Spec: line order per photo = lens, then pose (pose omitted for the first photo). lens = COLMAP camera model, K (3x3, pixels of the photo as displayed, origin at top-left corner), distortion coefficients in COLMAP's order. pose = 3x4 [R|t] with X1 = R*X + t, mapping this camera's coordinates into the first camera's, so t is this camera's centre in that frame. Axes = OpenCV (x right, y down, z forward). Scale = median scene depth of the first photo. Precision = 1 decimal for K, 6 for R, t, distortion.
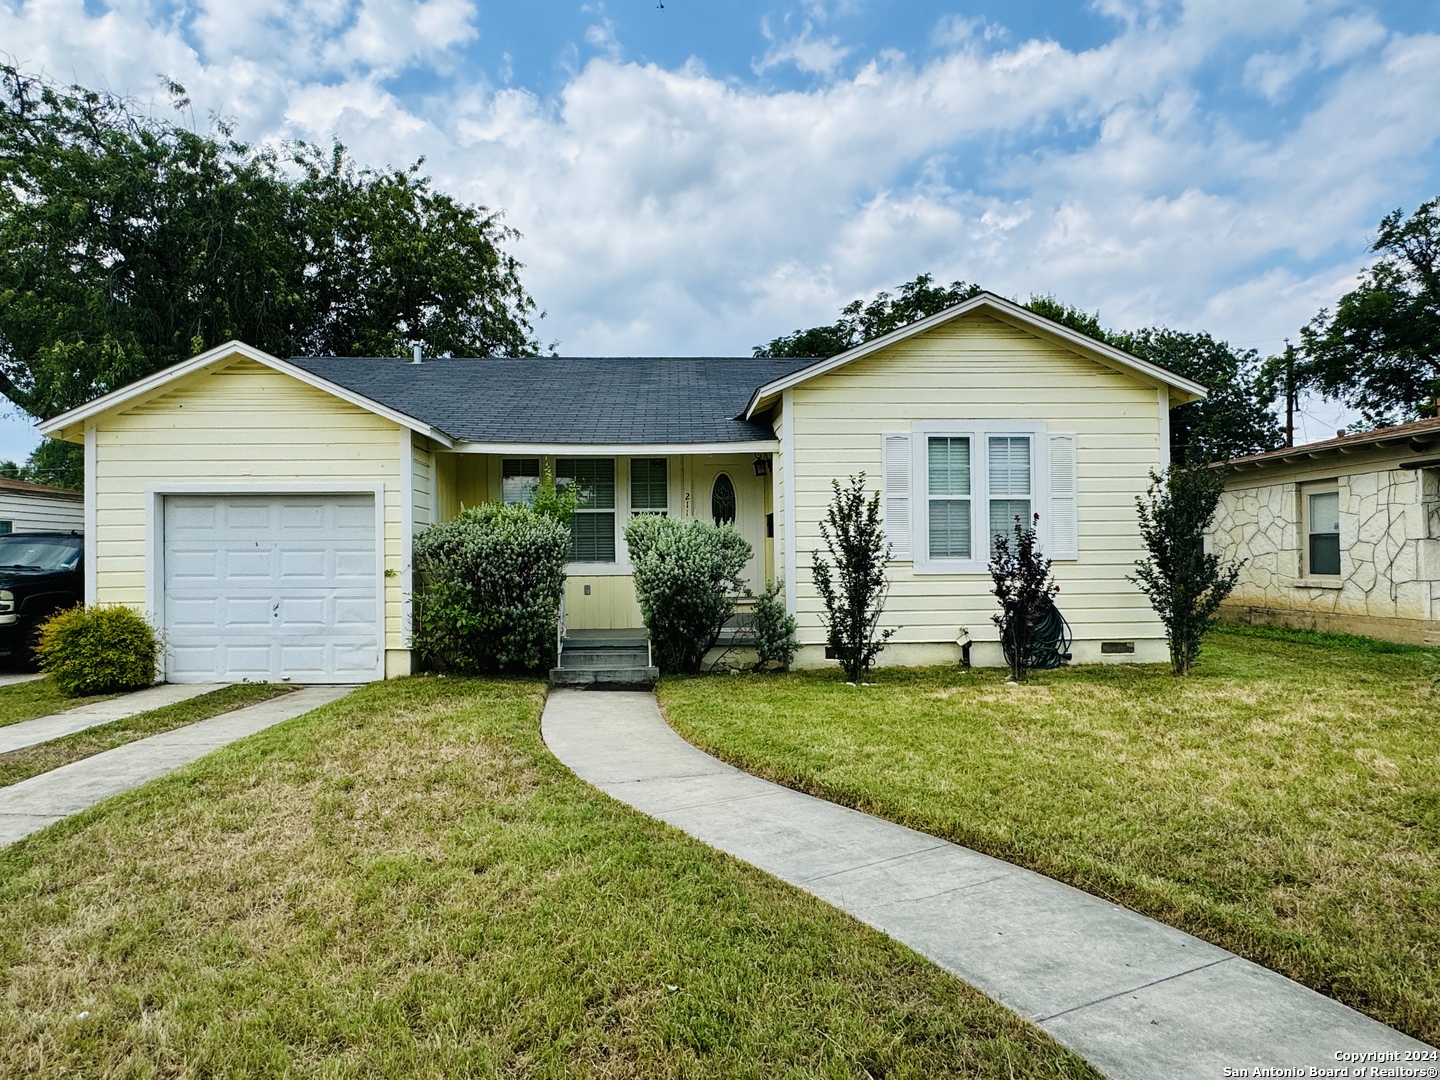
lens RADIAL K [[855.1, 0, 724.1], [0, 855.1, 542.7], [0, 0, 1]] dist [0.004380, -0.000234]
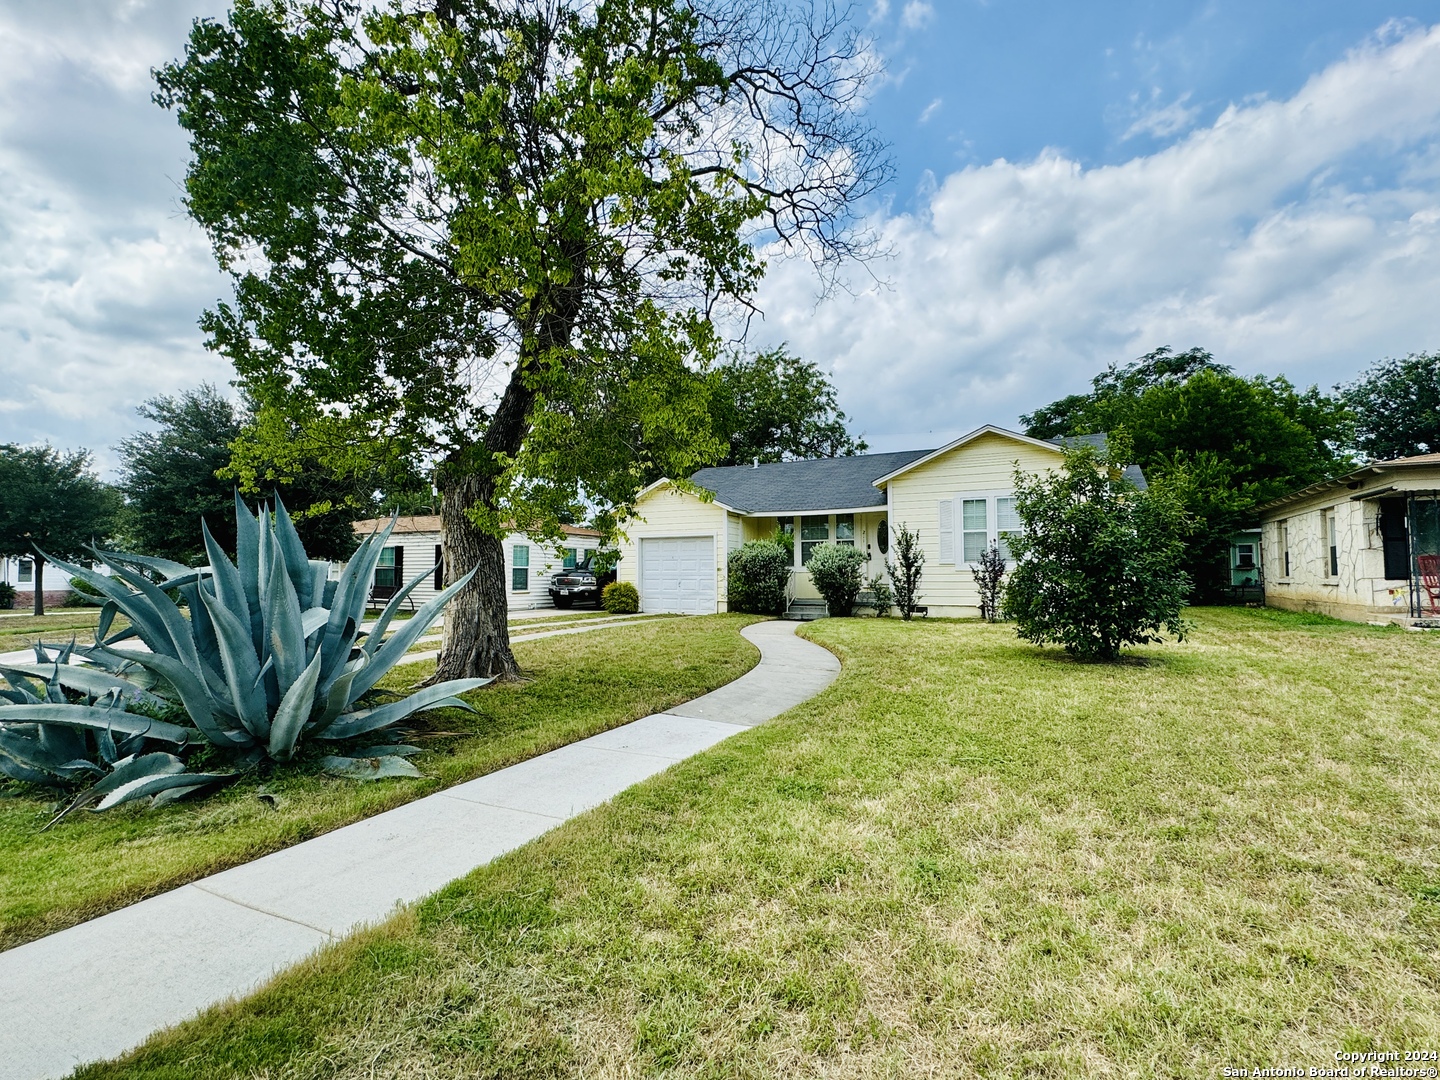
lens RADIAL K [[683.0, 0, 718.8], [0, 683.0, 542.2], [0, 0, 1]] dist [-0.000610, -0.000098]
pose [[0.874557, -0.020637, -0.484484, 0.434028], [0.003845, 0.999358, -0.035628, 0.022619], [0.484908, 0.029296, 0.874075, -0.542802]]
